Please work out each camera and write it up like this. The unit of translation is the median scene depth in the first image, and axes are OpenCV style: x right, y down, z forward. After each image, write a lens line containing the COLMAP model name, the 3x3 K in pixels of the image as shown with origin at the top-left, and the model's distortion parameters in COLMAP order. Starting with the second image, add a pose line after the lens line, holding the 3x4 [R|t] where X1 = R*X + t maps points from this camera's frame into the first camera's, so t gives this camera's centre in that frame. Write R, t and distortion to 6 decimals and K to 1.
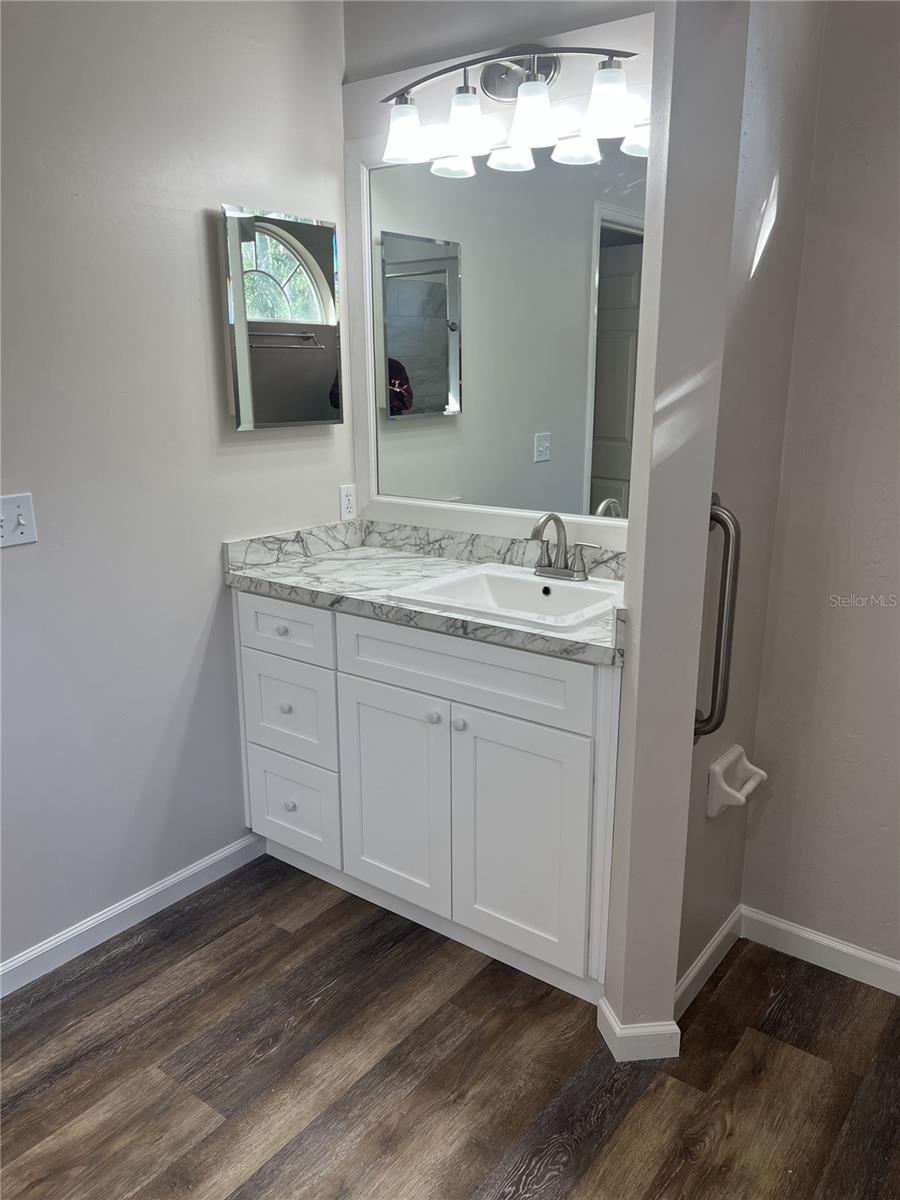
lens RADIAL K [[898.6, 0, 453.4], [0, 898.6, 599.7], [0, 0, 1]] dist [0.006072, 0.004700]
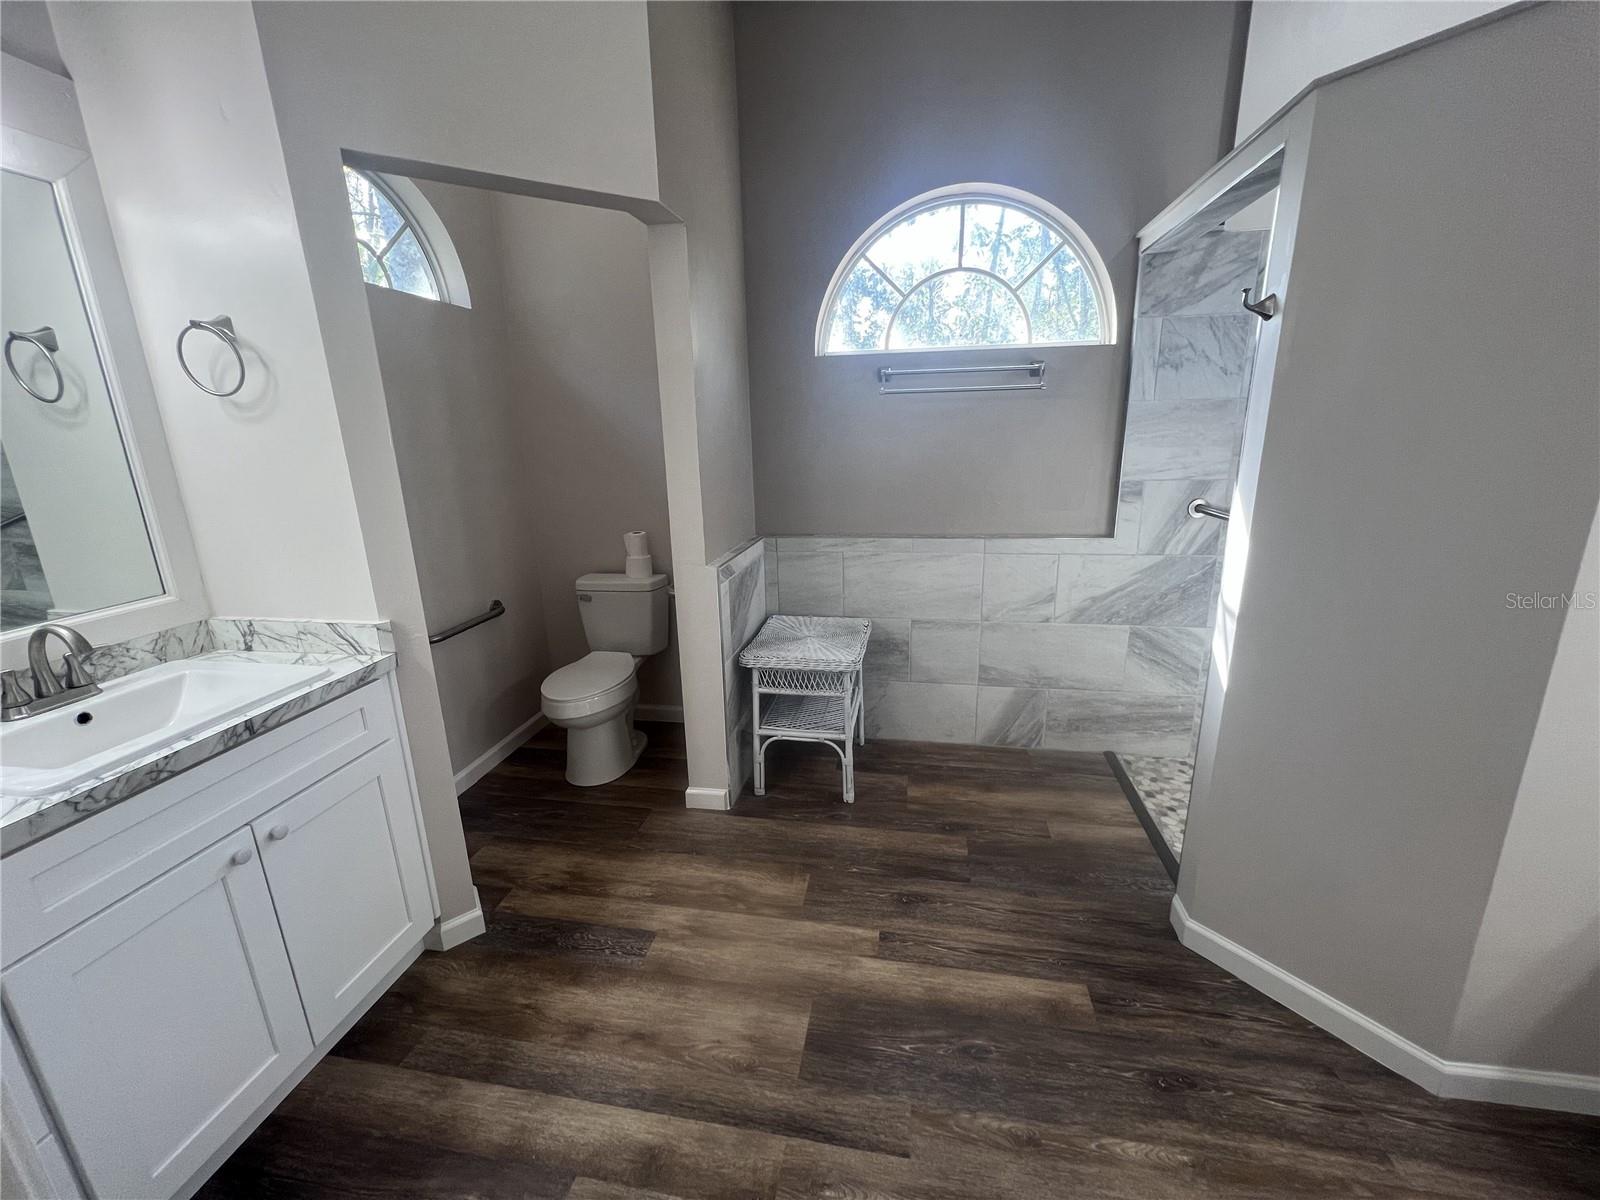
lens RADIAL K [[638.4, 0, 805.7], [0, 638.4, 599.4], [0, 0, 1]] dist [0.001821, 0.000149]
pose [[-0.455246, -0.220949, 0.862515, -0.759837], [0.244847, 0.900305, 0.359863, -0.176846], [-0.856038, 0.375010, -0.355762, 0.718646]]
